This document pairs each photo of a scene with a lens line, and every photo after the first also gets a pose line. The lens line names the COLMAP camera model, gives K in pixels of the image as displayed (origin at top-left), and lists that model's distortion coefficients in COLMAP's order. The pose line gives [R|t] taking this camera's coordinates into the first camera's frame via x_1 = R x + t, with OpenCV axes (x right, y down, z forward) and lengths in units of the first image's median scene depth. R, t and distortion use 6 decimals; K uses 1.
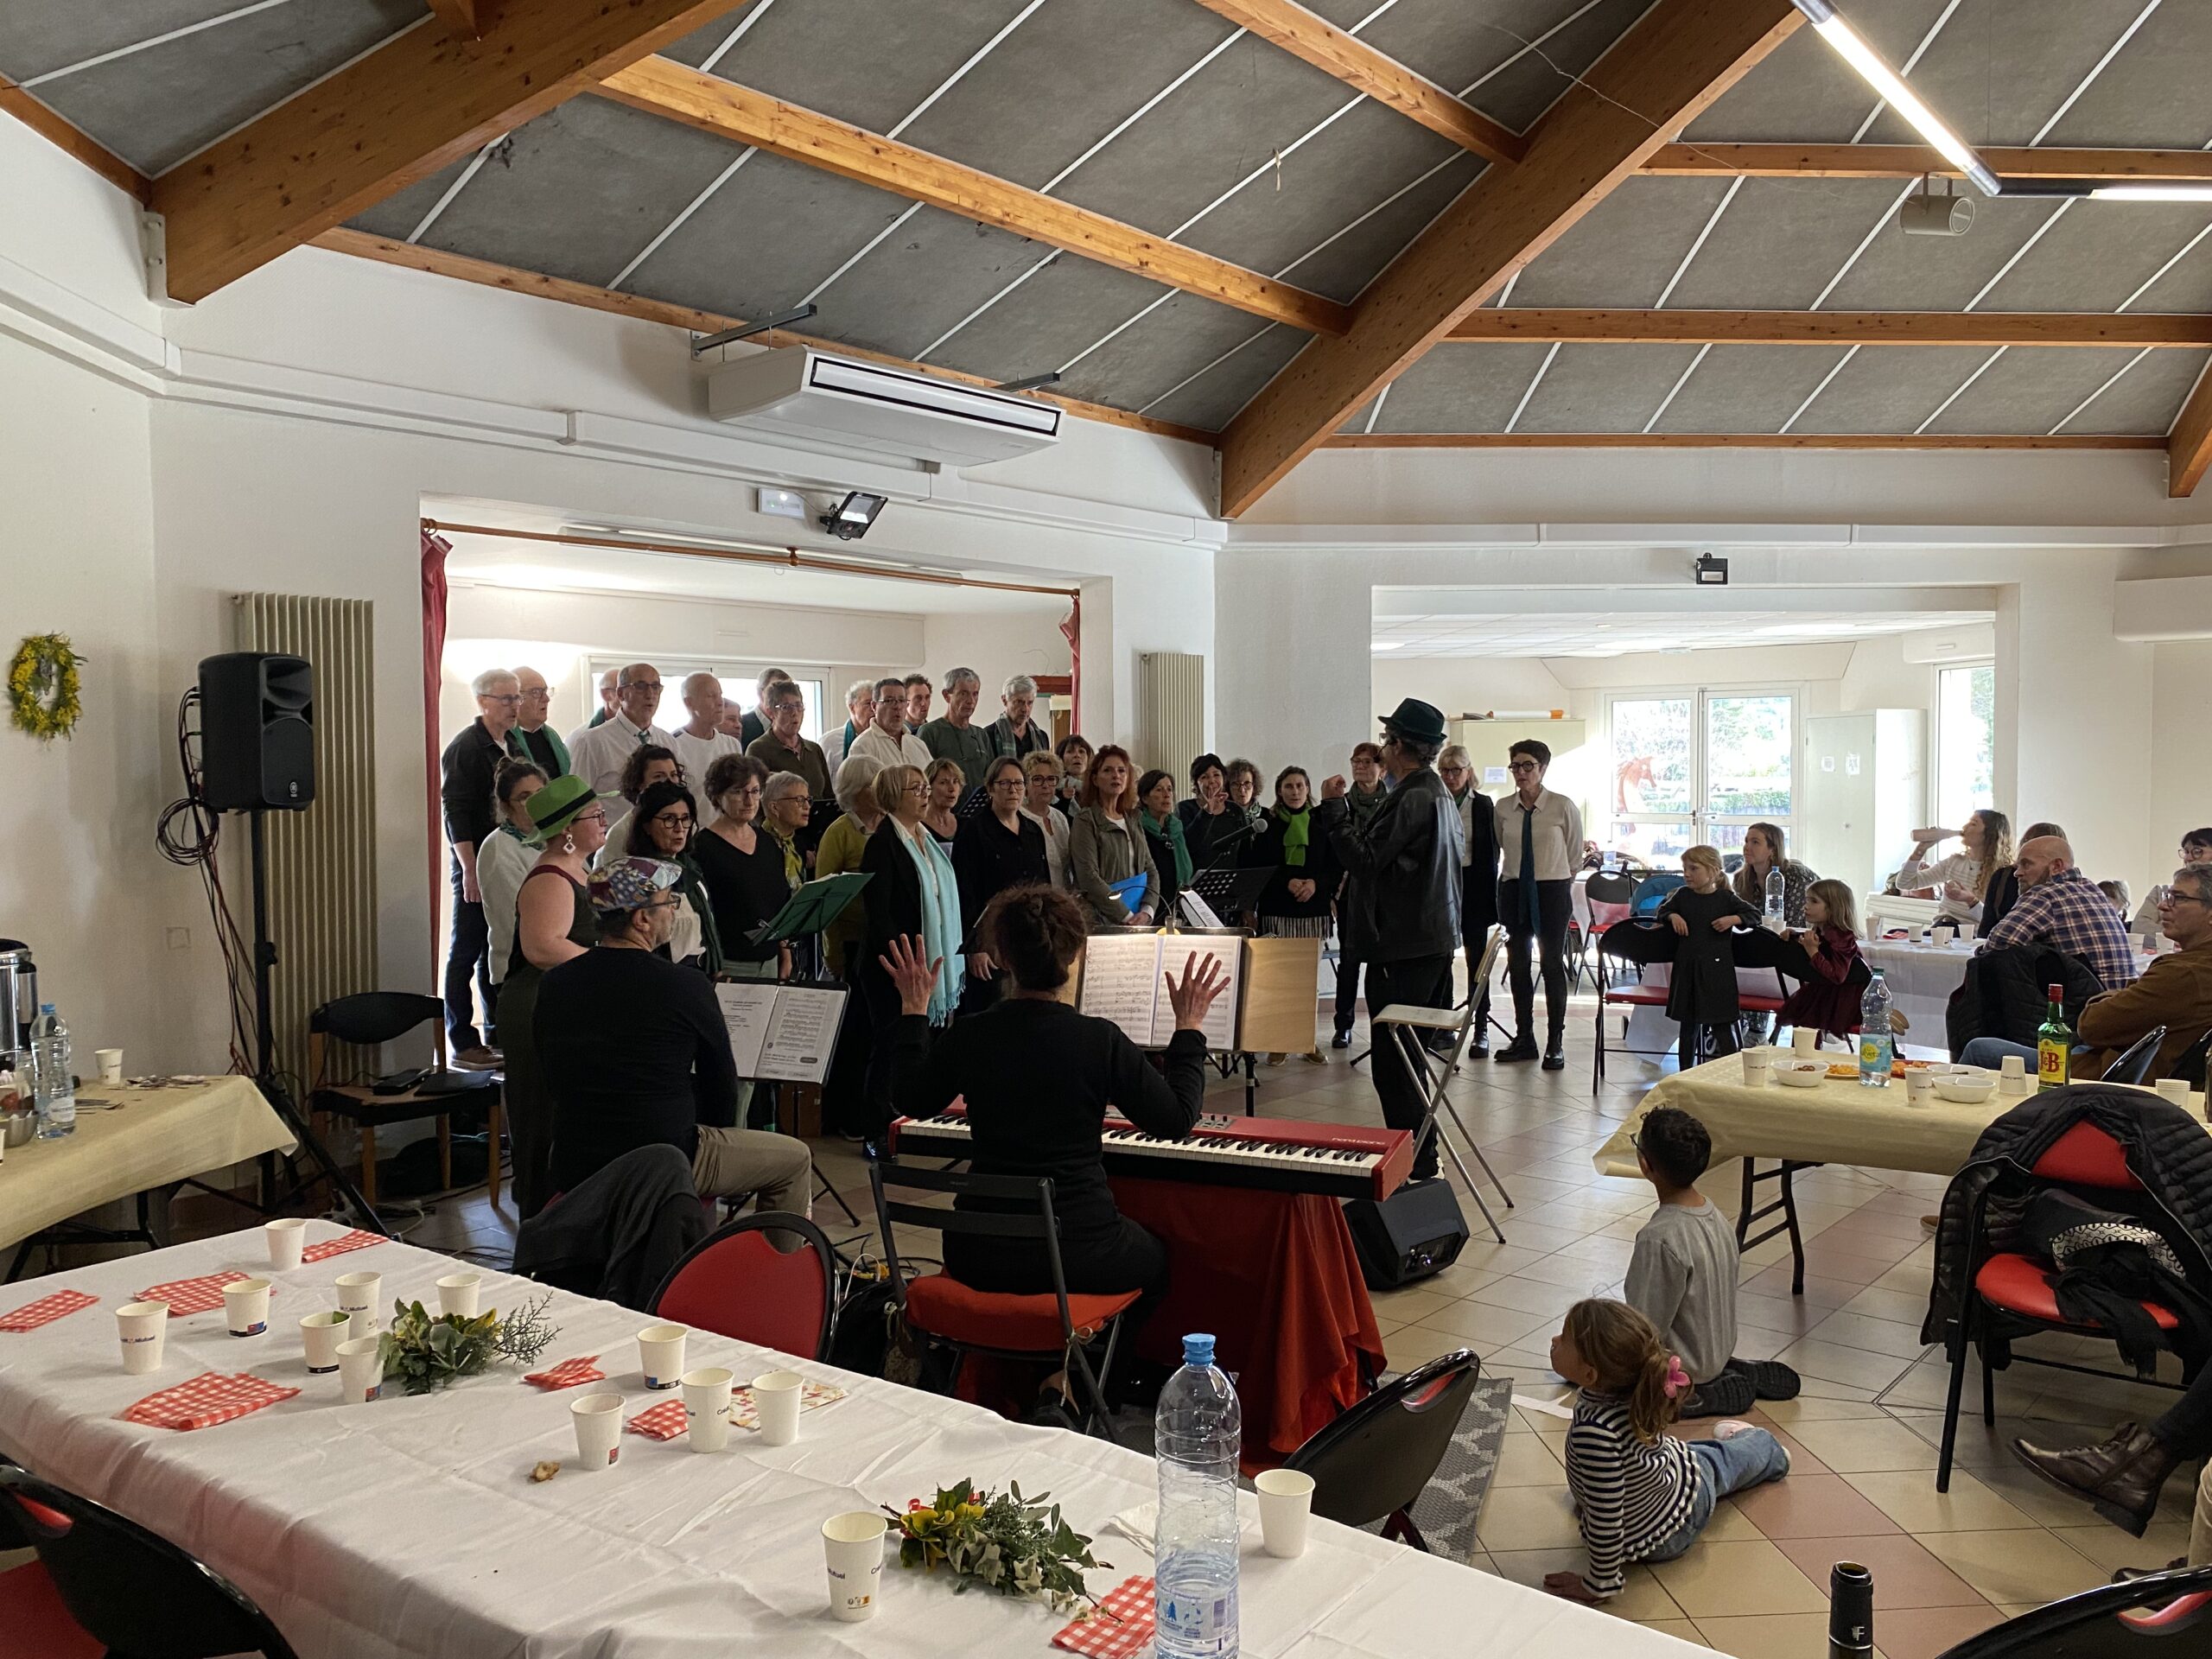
lens RADIAL K [[1673.6, 0, 1106.0], [0, 1673.6, 824.7], [0, 0, 1]] dist [-0.001964, -0.002657]
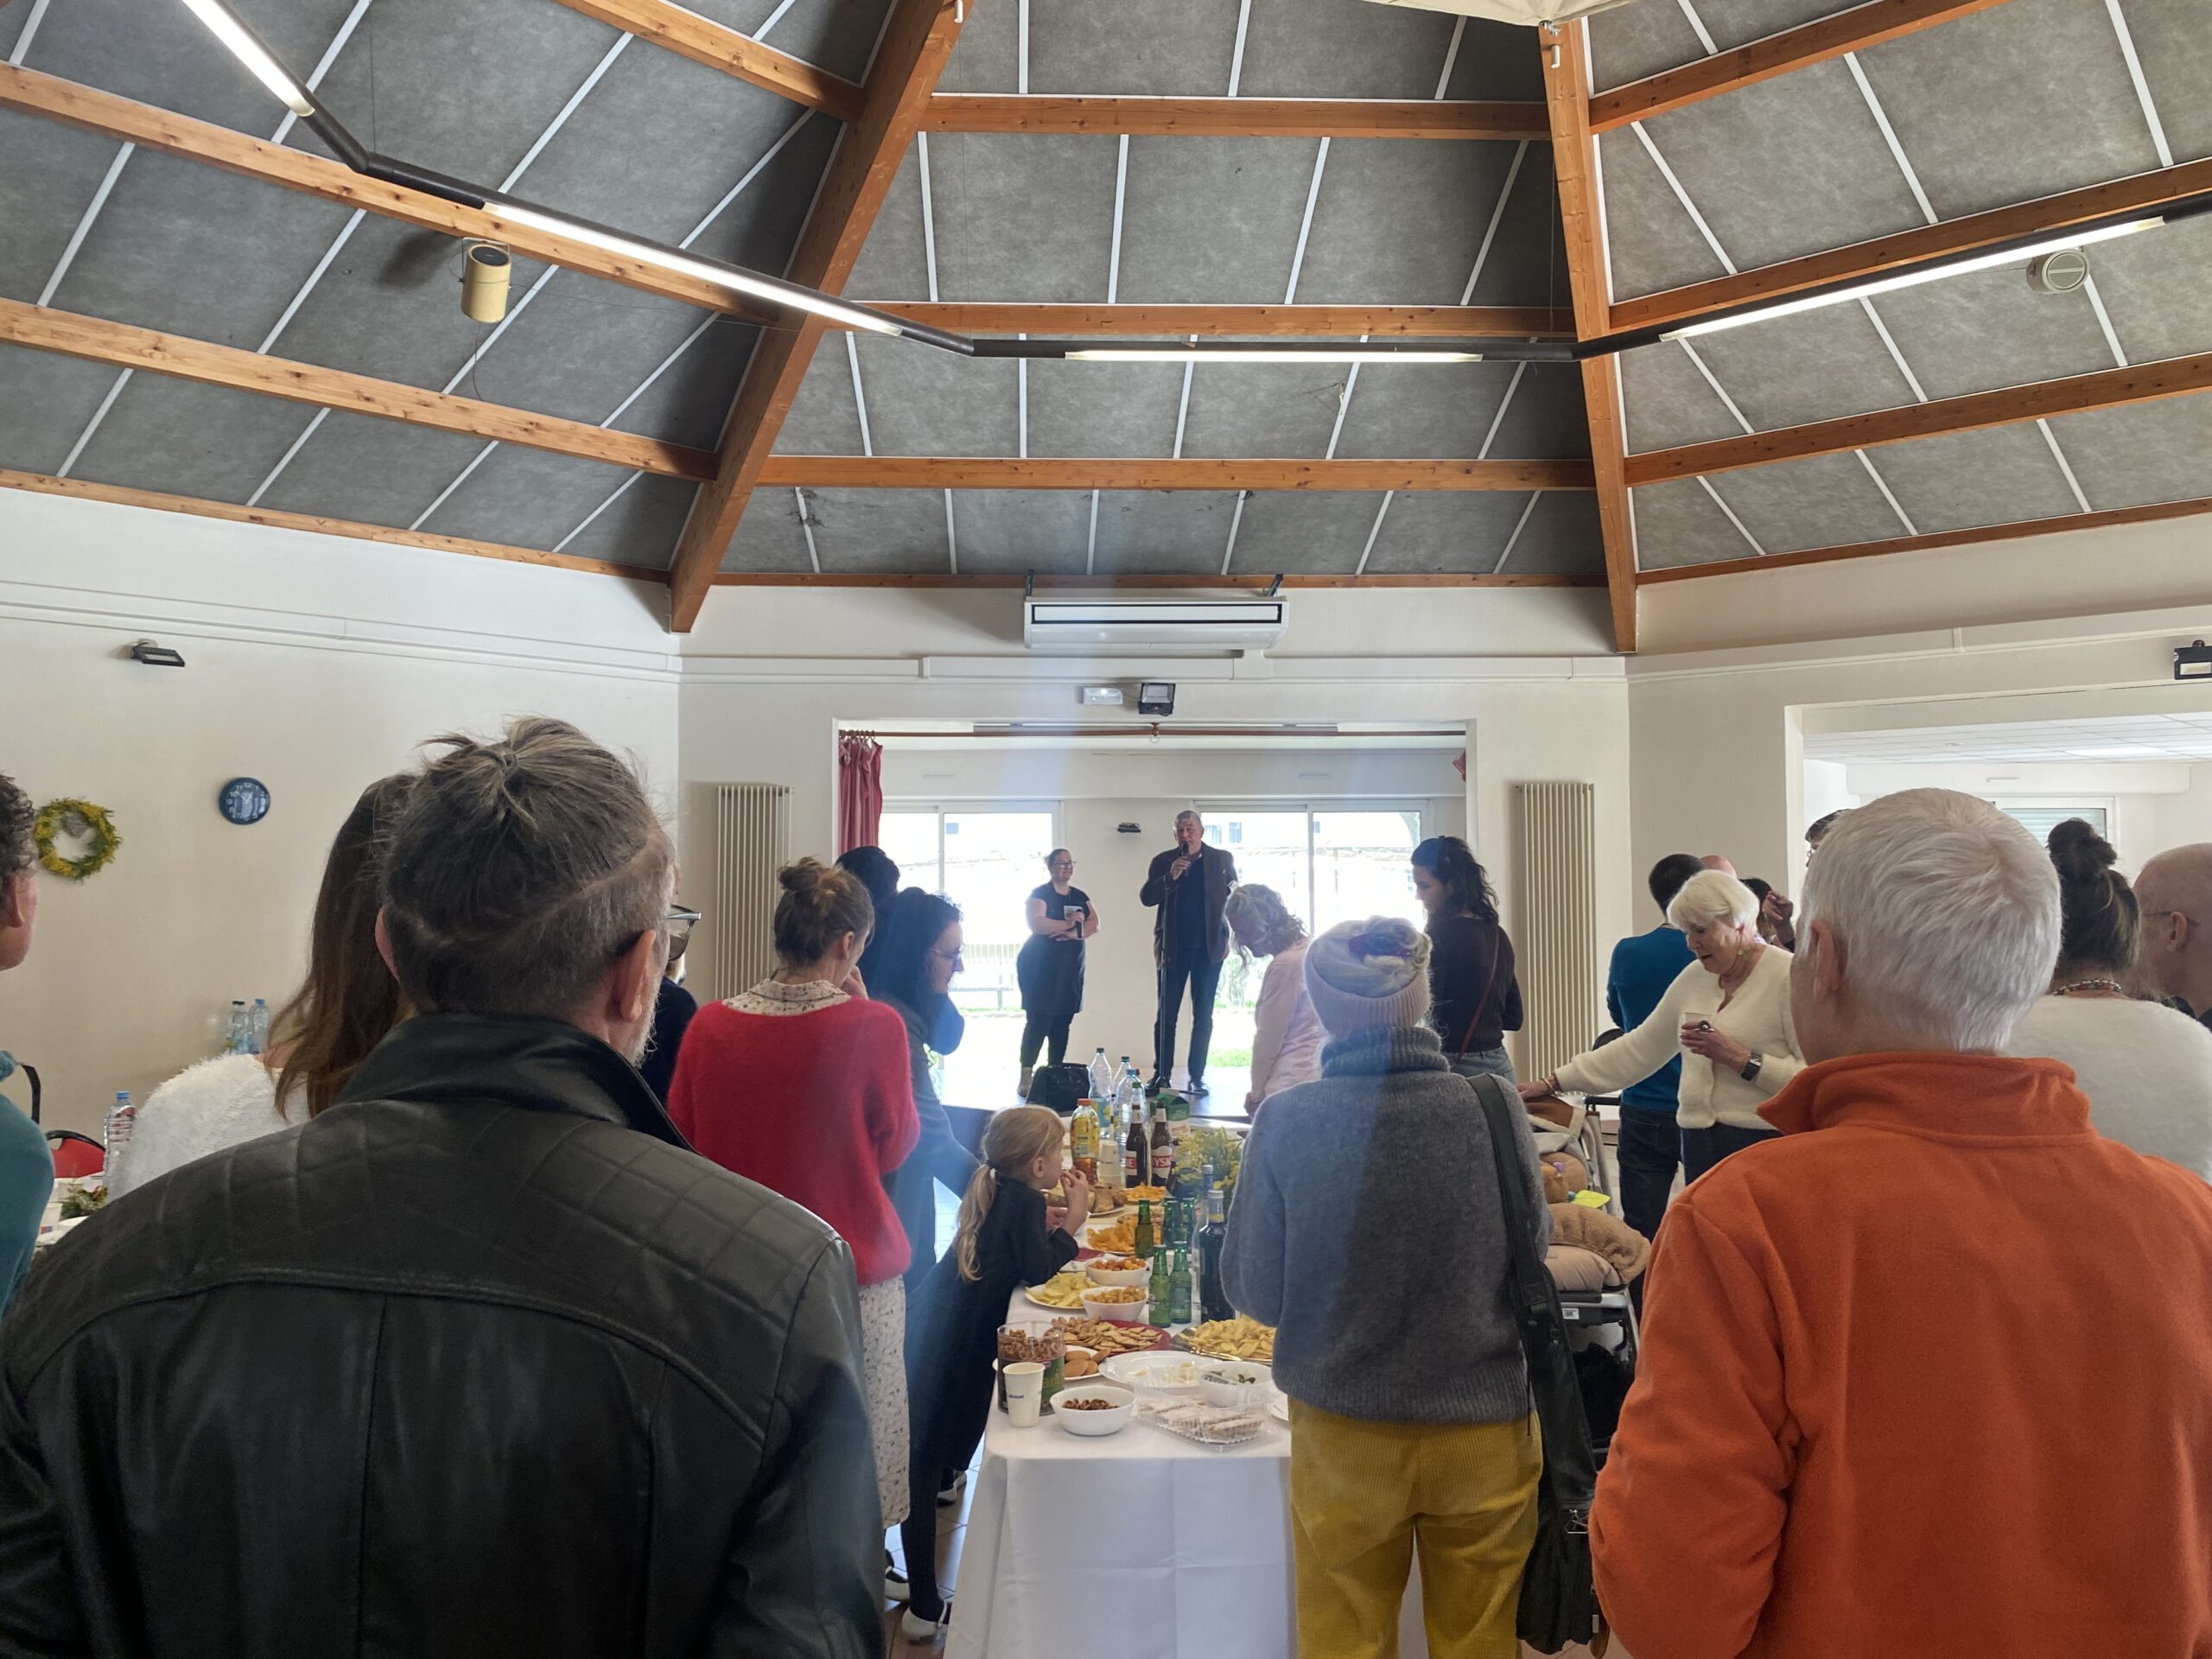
lens RADIAL K [[1673.6, 0, 1106.4], [0, 1673.6, 830.3], [0, 0, 1]] dist [-0.001964, -0.002657]
pose [[0.683446, -0.013305, -0.729880, 0.795352], [-0.032441, 0.998293, -0.048574, -0.009906], [0.729280, 0.056876, 0.681847, 0.045764]]
